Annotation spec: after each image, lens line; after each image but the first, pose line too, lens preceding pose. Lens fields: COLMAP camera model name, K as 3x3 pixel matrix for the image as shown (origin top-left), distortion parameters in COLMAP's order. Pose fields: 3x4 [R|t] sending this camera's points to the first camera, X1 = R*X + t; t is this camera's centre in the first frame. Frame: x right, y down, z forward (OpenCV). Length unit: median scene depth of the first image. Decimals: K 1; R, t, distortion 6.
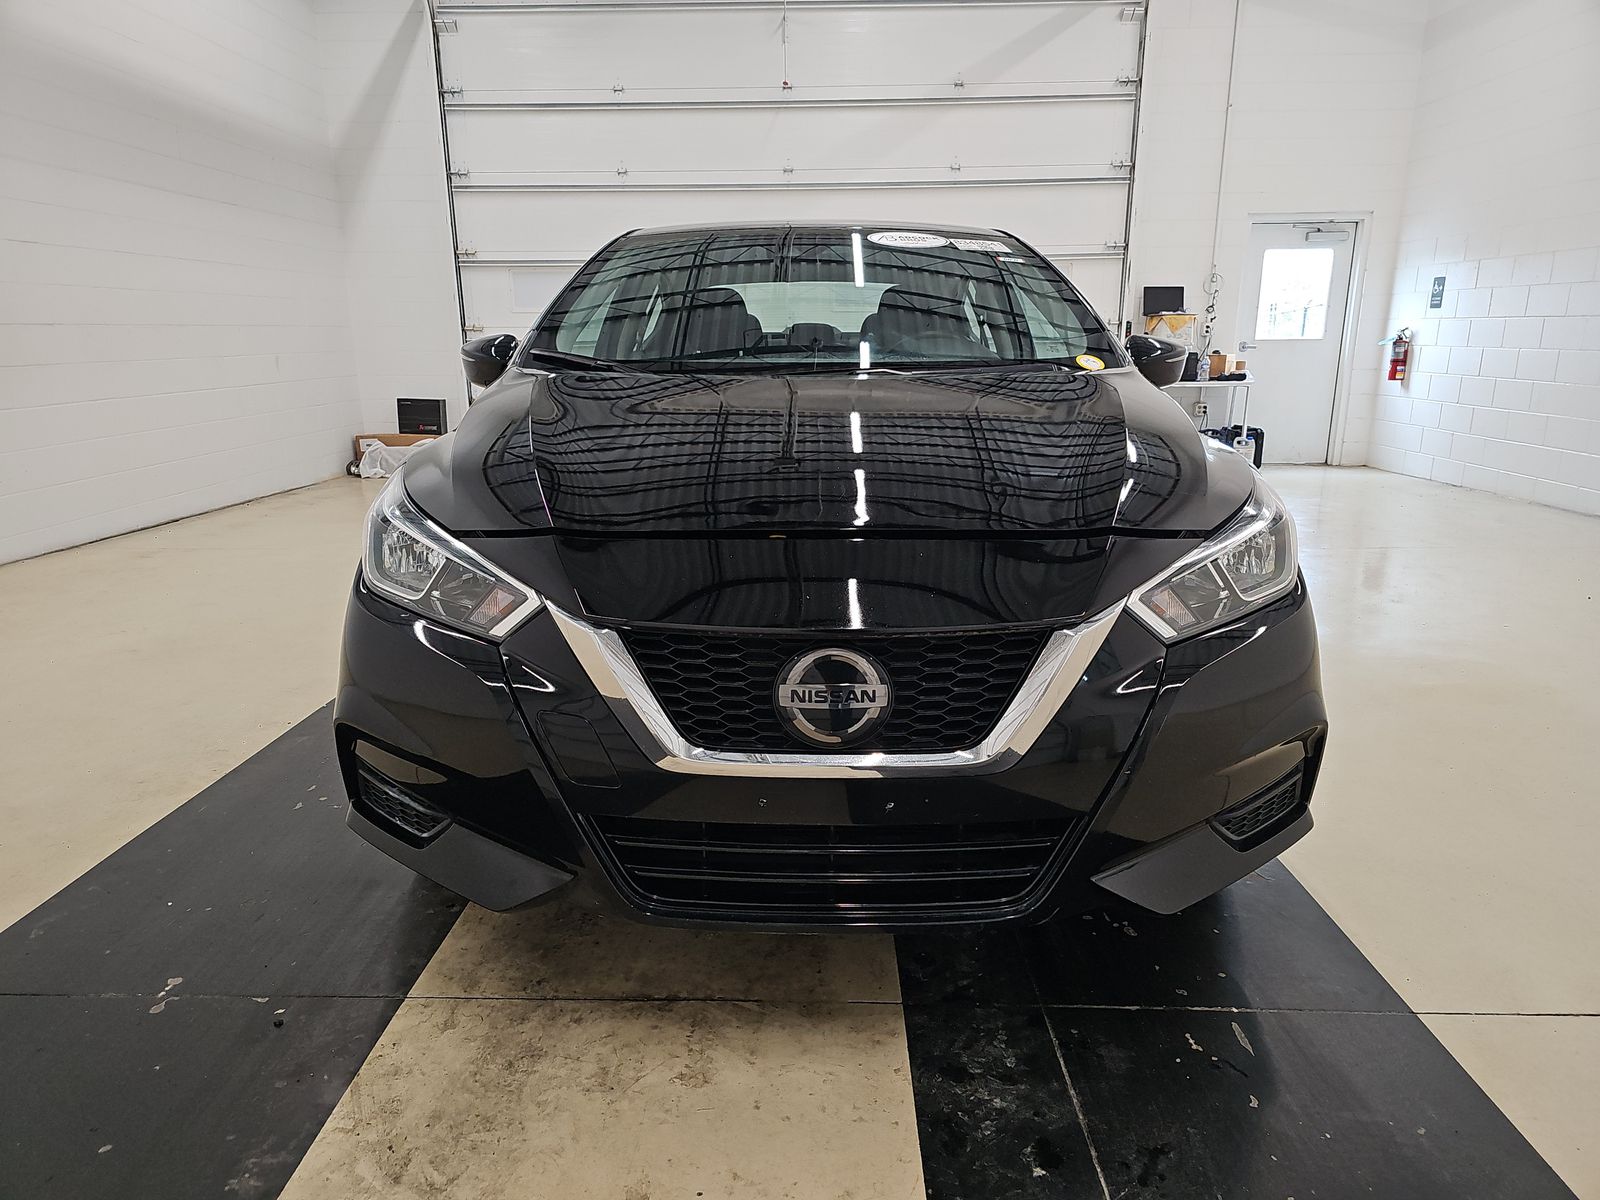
lens RADIAL K [[1048.1, 0, 792.9], [0, 1048.1, 602.3], [0, 0, 1]] dist [0.051198, -0.045341]
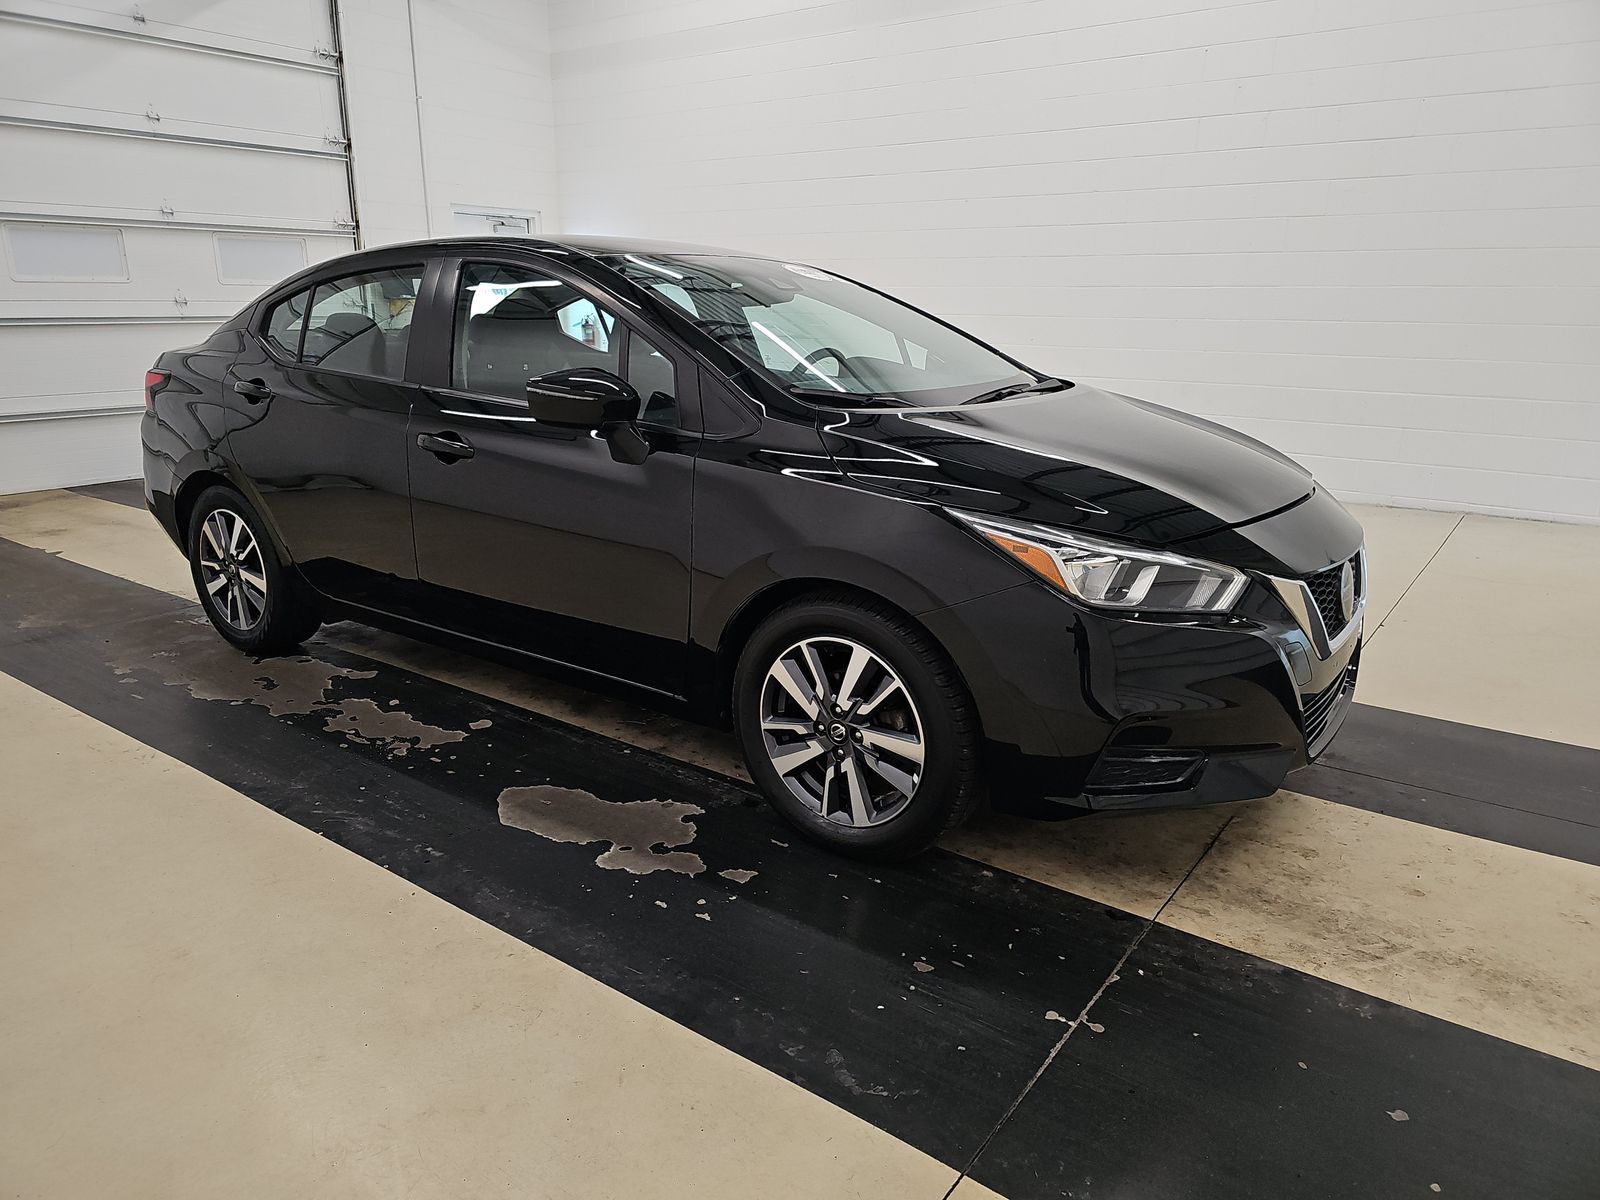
lens RADIAL K [[1048.1, 0, 792.9], [0, 1048.1, 602.3], [0, 0, 1]] dist [0.051198, -0.045341]
pose [[0.581698, -0.215588, 0.784315, -1.488349], [0.189504, 0.973622, 0.127076, -0.227387], [-0.791022, 0.074711, 0.607209, 0.545183]]
